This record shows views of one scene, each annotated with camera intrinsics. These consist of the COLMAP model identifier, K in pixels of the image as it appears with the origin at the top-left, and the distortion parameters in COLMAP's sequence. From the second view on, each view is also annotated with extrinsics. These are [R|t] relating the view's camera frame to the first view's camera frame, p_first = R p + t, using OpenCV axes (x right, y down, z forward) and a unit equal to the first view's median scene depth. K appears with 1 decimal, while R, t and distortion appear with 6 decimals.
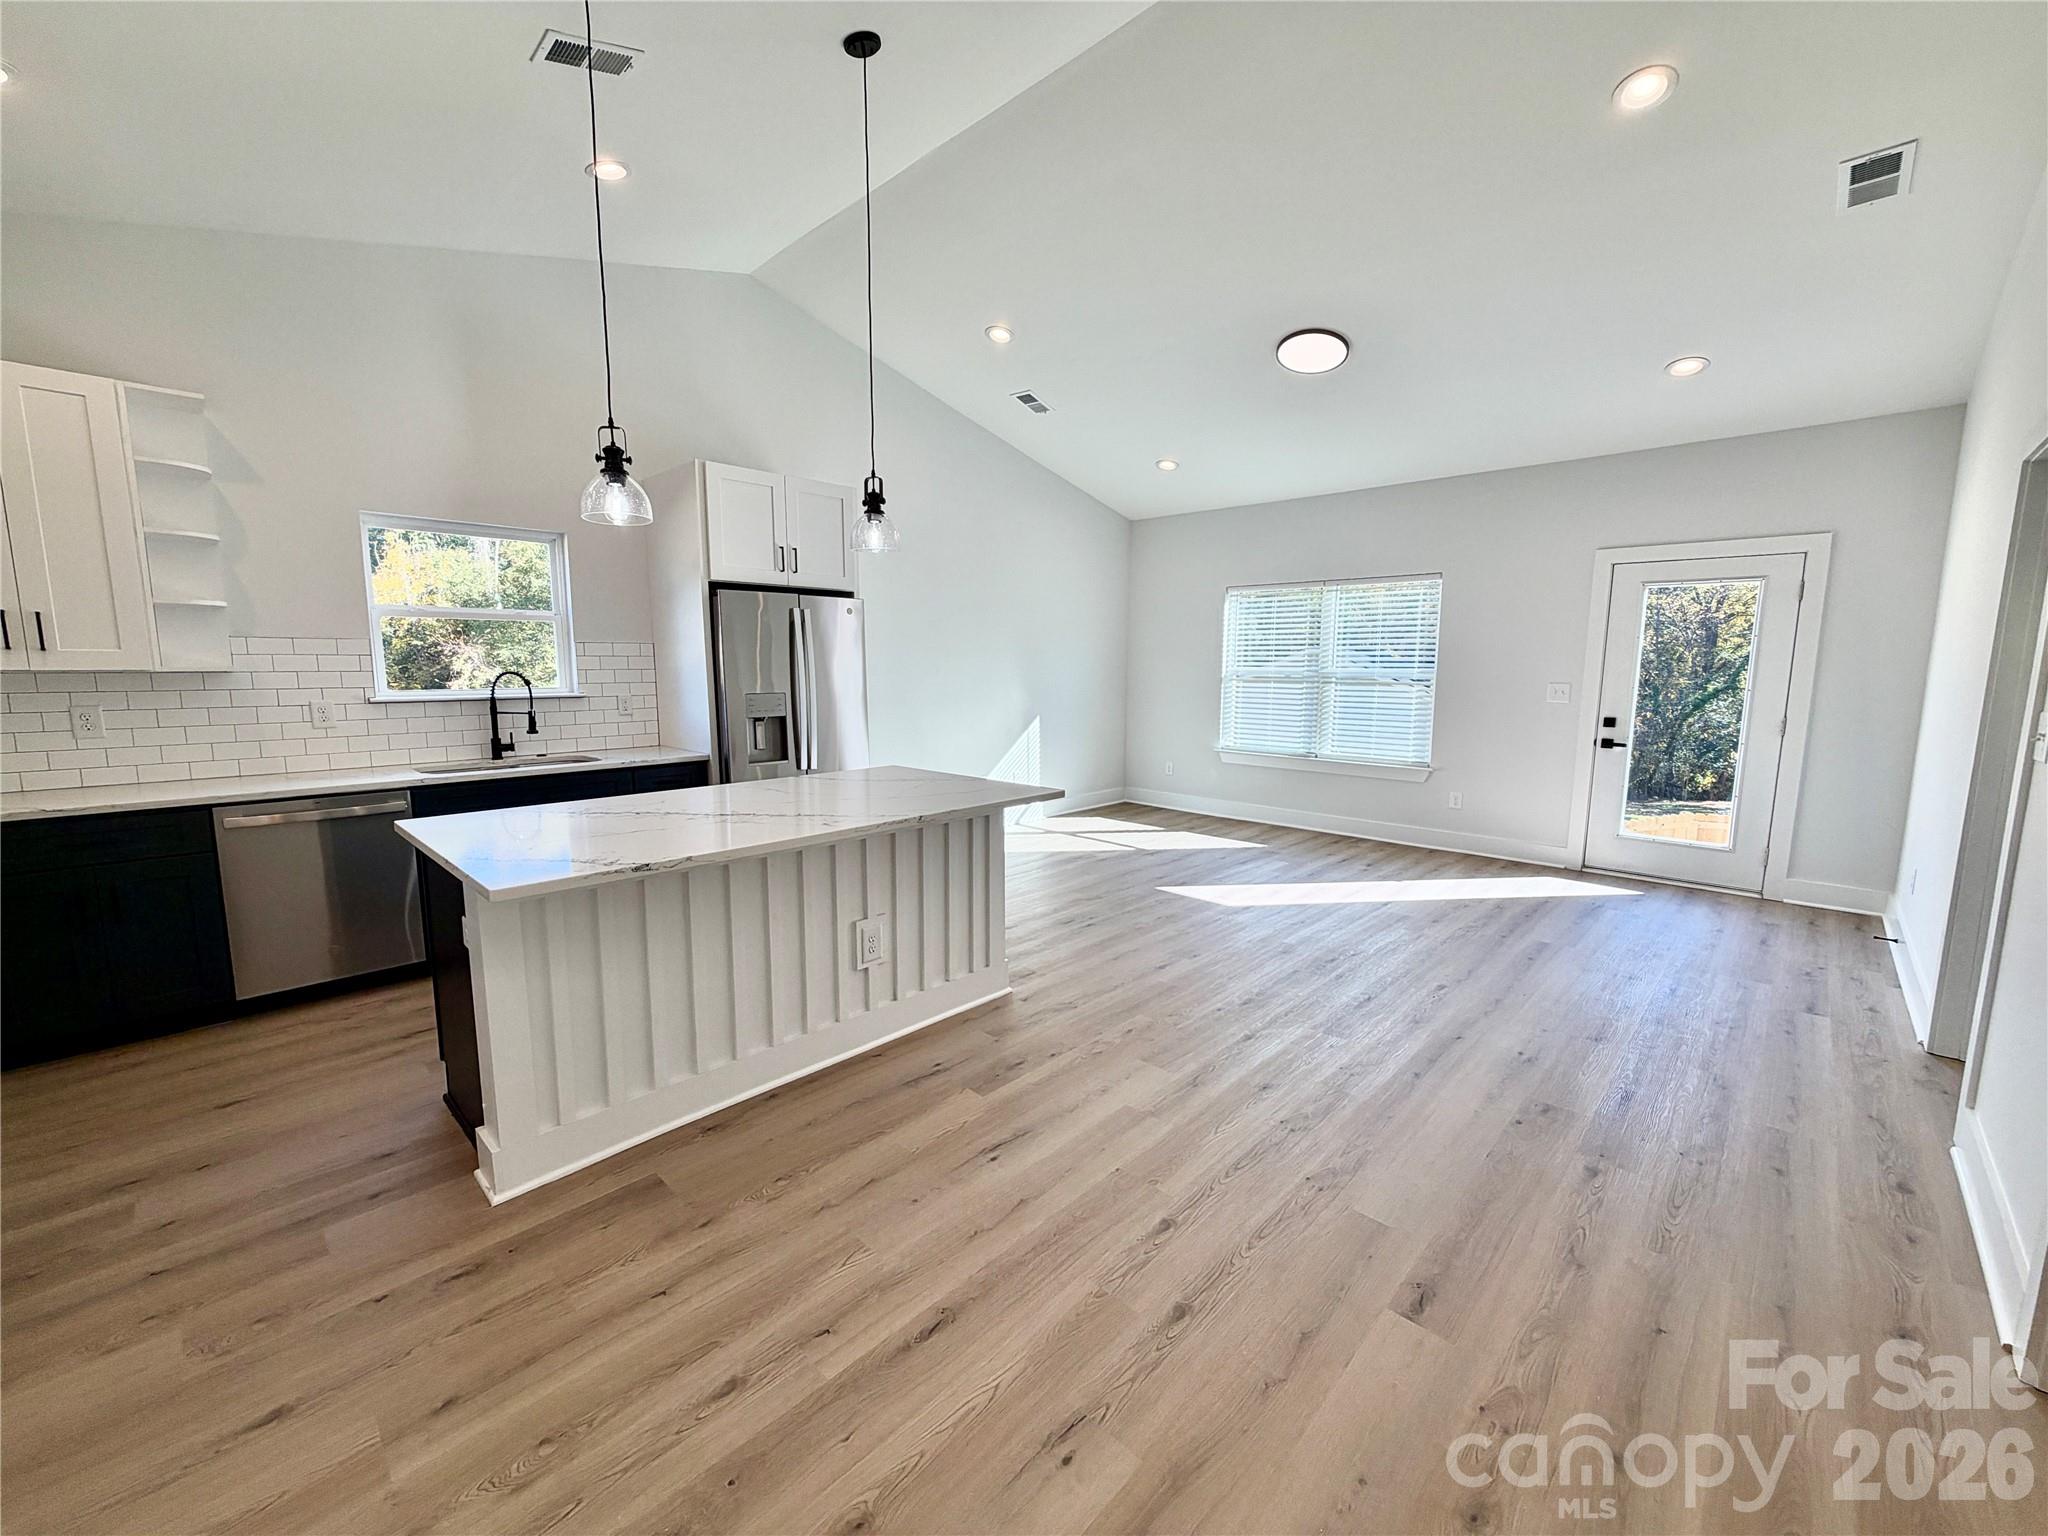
lens RADIAL K [[814.4, 0, 1021.0], [0, 814.4, 768.5], [0, 0, 1]] dist [-0.000611, 0.000303]
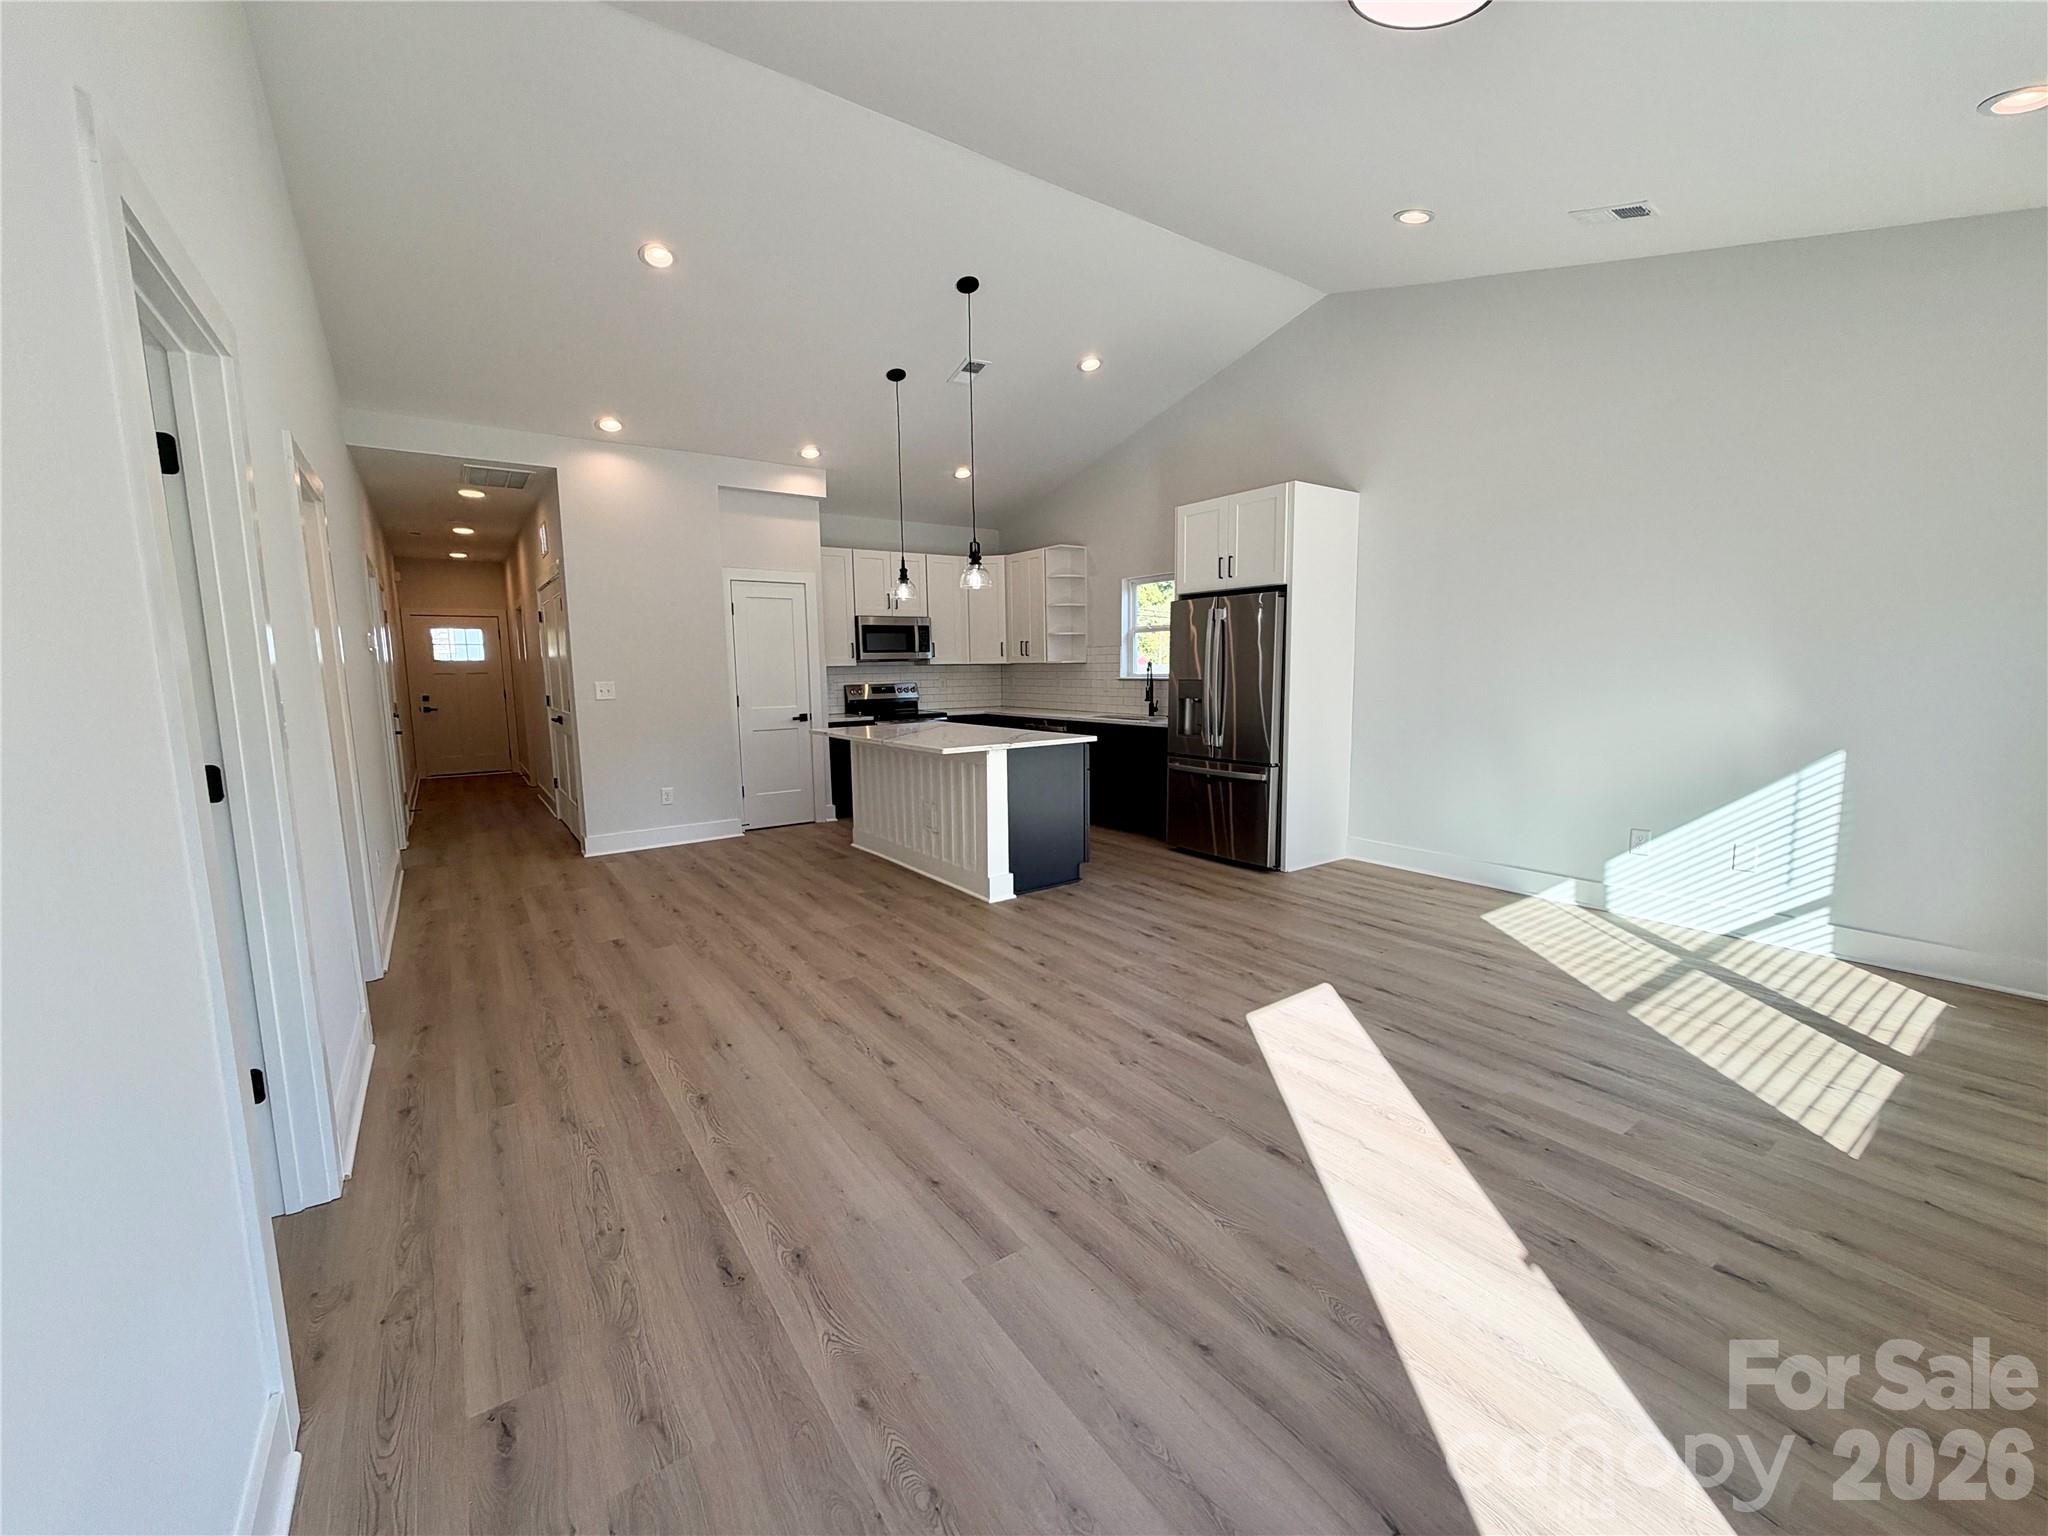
lens RADIAL K [[814.4, 0, 1020.0], [0, 814.4, 771.8], [0, 0, 1]] dist [-0.000611, 0.000303]
pose [[-0.187729, 0.127810, -0.973870, 1.215421], [-0.115205, 0.981789, 0.151057, -0.139256], [0.975441, 0.140553, -0.169586, 1.210858]]
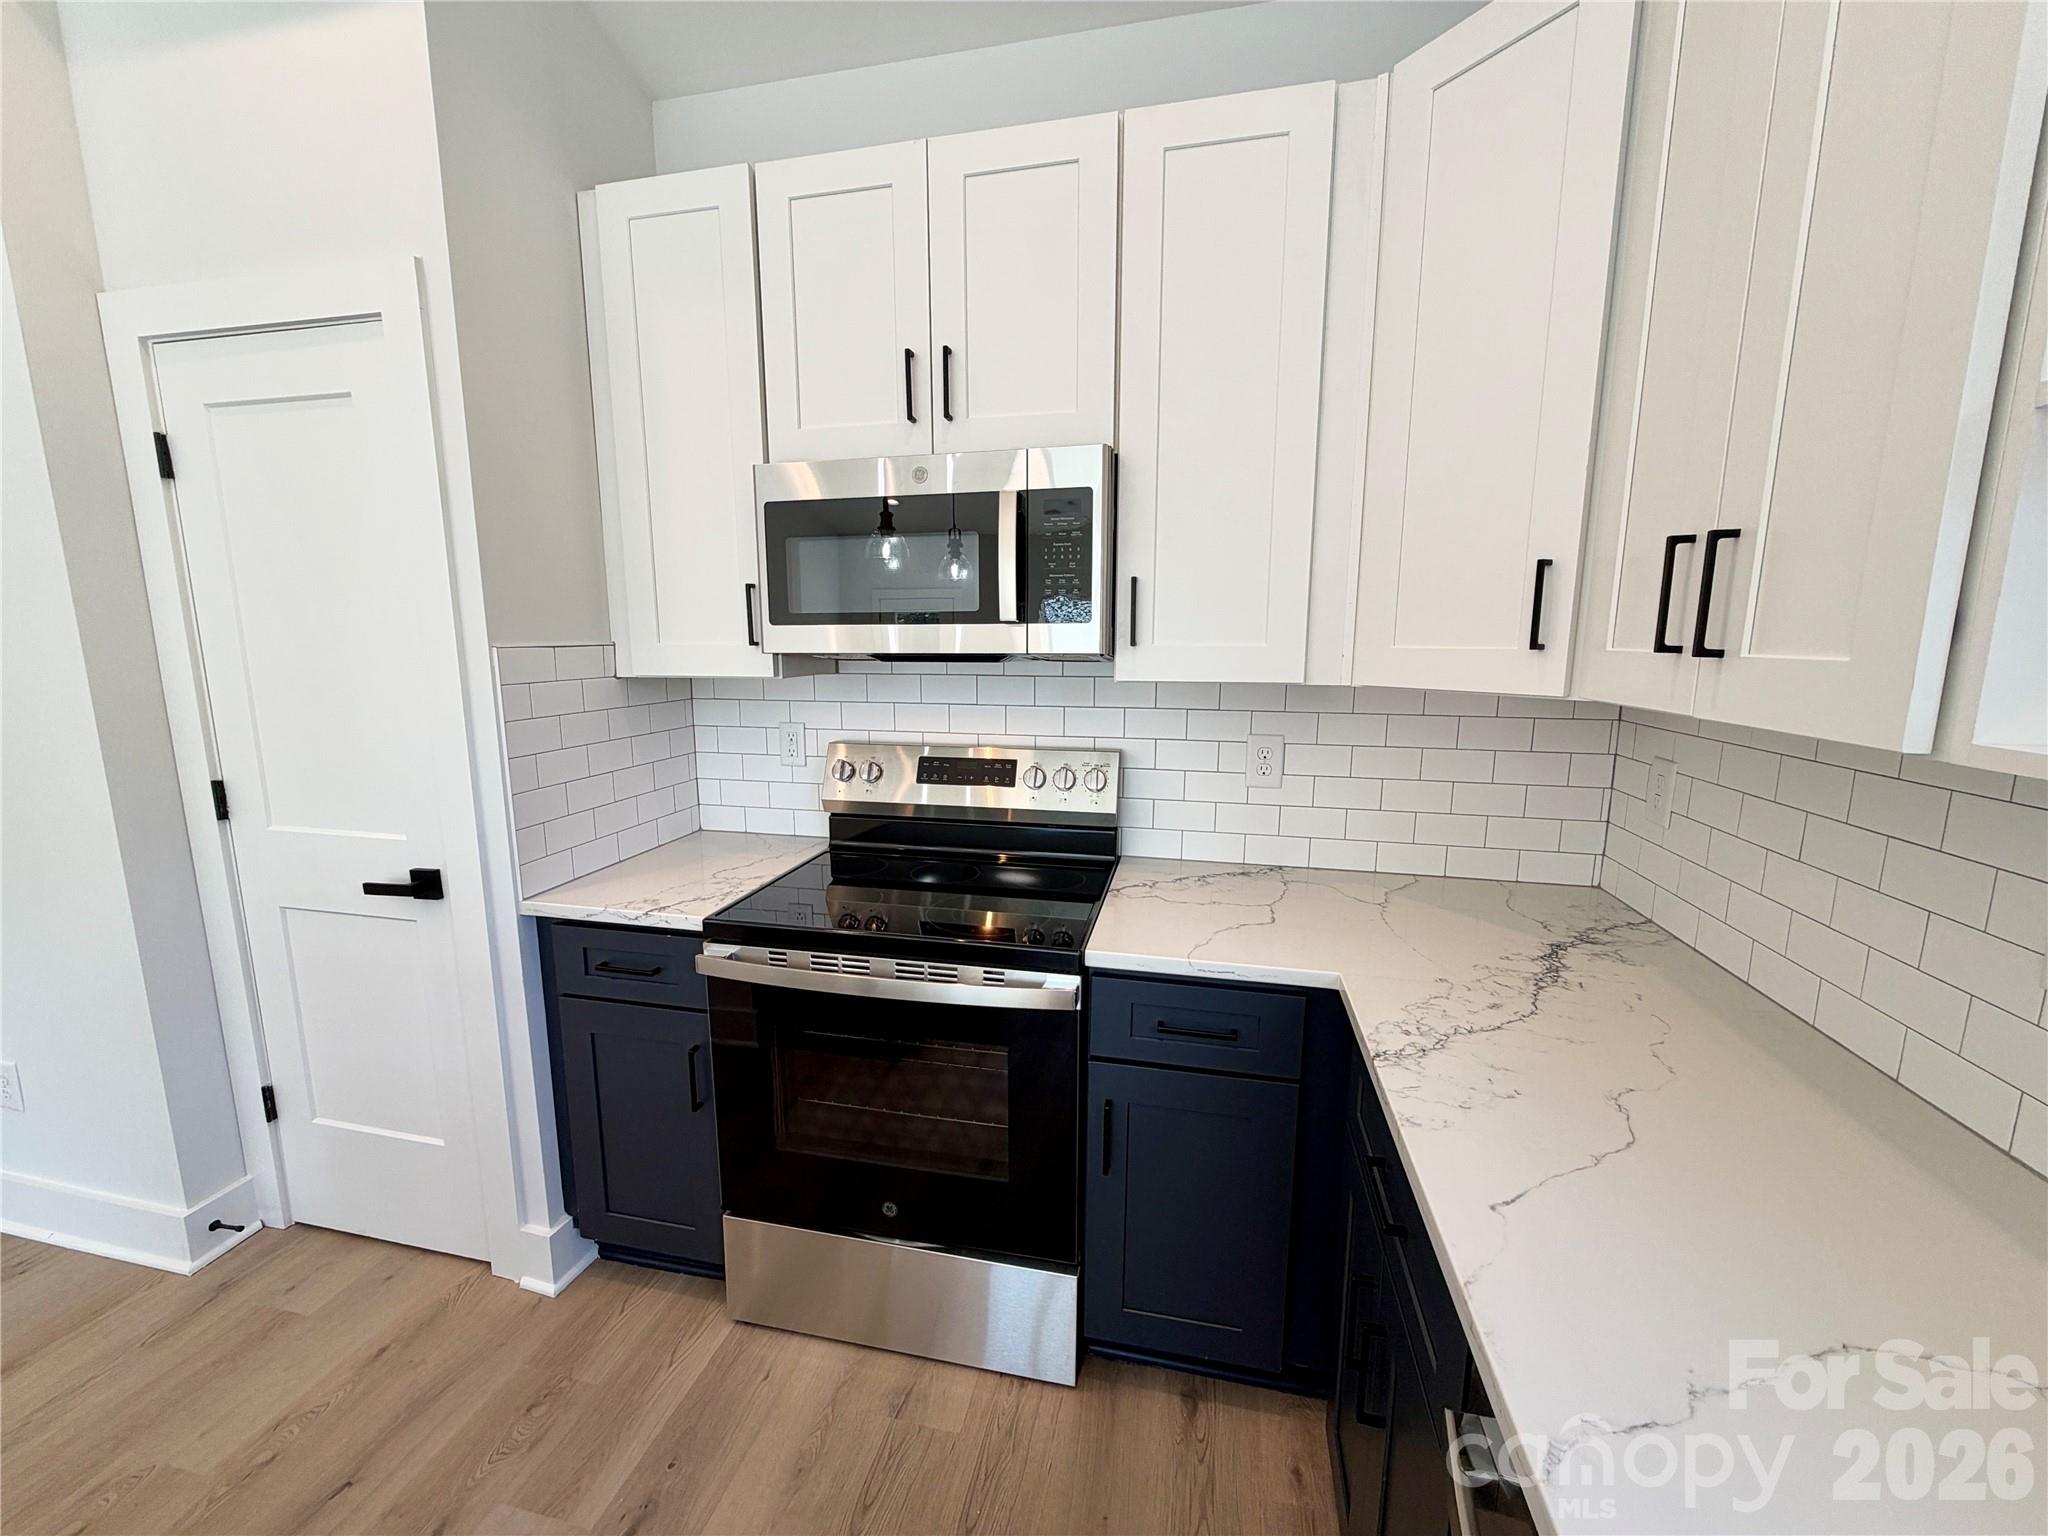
lens RADIAL K [[814.4, 0, 1020.2], [0, 814.4, 768.4], [0, 0, 1]] dist [-0.000611, 0.000303]
pose [[-0.858528, 0.076795, -0.506983, -0.663985], [-0.071700, 0.961029, 0.266989, -0.136181], [0.507729, 0.265568, -0.819564, 0.919883]]
